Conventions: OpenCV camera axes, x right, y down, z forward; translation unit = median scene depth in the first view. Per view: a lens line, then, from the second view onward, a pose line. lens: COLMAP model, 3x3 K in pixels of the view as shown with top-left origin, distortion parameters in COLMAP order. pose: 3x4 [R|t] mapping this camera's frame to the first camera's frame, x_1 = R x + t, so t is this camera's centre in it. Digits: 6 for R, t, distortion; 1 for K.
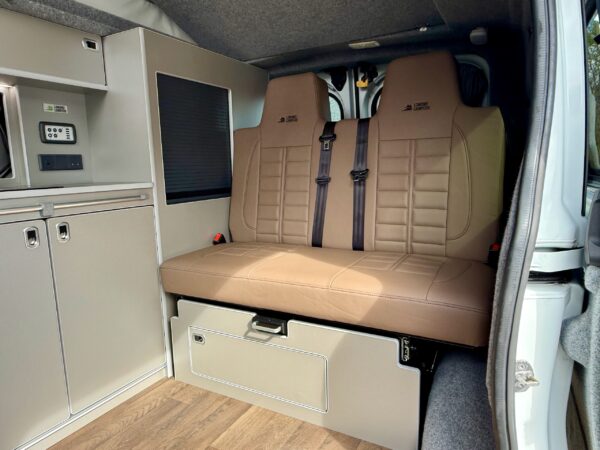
lens RADIAL K [[401.1, 0, 296.6], [0, 401.1, 229.3], [0, 0, 1]] dist [0.001844, 0.003355]
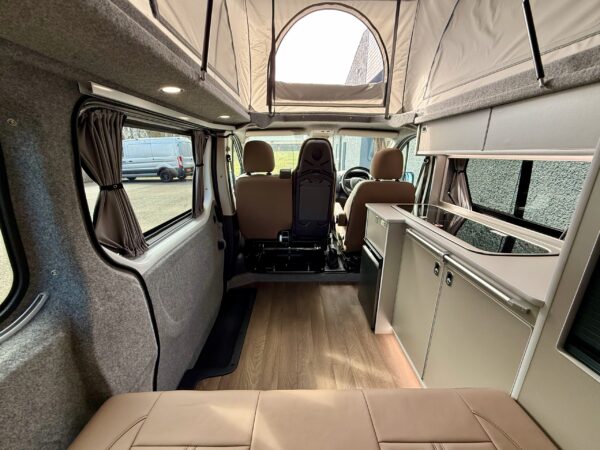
lens RADIAL K [[244.6, 0, 301.9], [0, 244.6, 225.6], [0, 0, 1]] dist [0.001091, 0.000273]
pose [[-0.861708, 0.156812, -0.482566, 0.162902], [-0.071867, 0.903740, 0.422006, -0.362592], [0.502289, 0.398327, -0.767490, 1.030666]]
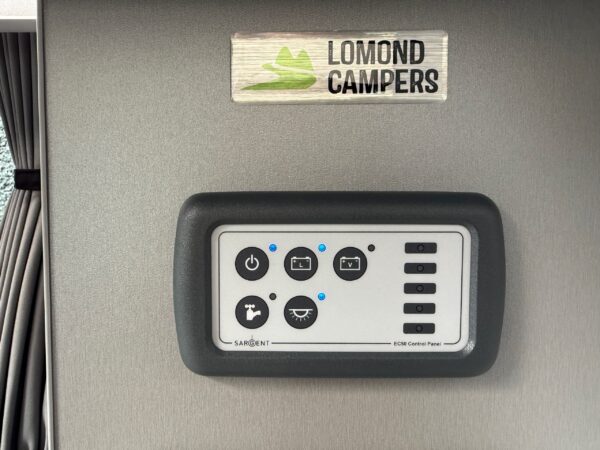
lens RADIAL K [[419.1, 0, 300.0], [0, 419.1, 225.0], [0, 0, 1]] dist [0.000423, 0.000054]
pose [[0.469977, 0.068781, -0.879995, -0.492572], [-0.150374, 0.988624, -0.003038, -0.251578], [0.869775, 0.133756, 0.474974, 0.925328]]
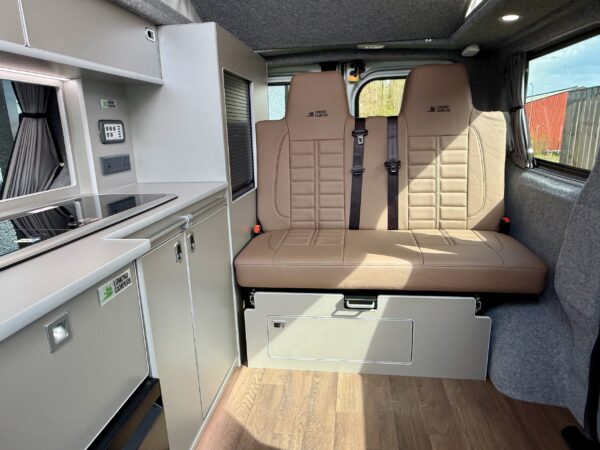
lens RADIAL K [[396.0, 0, 299.2], [0, 396.0, 227.4], [0, 0, 1]] dist [0.002814, 0.001247]
pose [[0.930466, -0.090902, 0.354923, -0.533375], [0.062607, 0.993933, 0.090434, -0.079222], [-0.360990, -0.061925, 0.930511, 0.007221]]
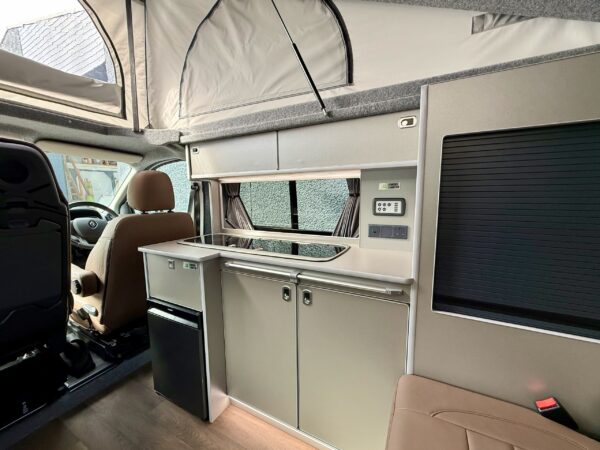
lens RADIAL K [[244.6, 0, 301.9], [0, 244.6, 225.6], [0, 0, 1]] dist [0.001091, 0.000273]
pose [[0.025467, 0.151747, -0.988091, 0.100718], [-0.148660, 0.977997, 0.146365, -0.250563], [0.988560, 0.143162, 0.047465, 0.723275]]
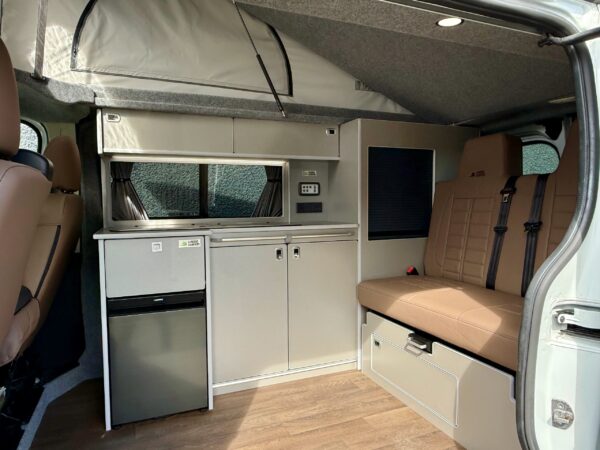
lens RADIAL K [[401.1, 0, 296.6], [0, 401.1, 229.3], [0, 0, 1]] dist [0.001844, 0.003355]
pose [[0.781529, 0.061453, -0.620835, 0.333878], [-0.109972, 0.993124, -0.040132, -0.017548], [0.614100, 0.099639, 0.782913, -0.221089]]
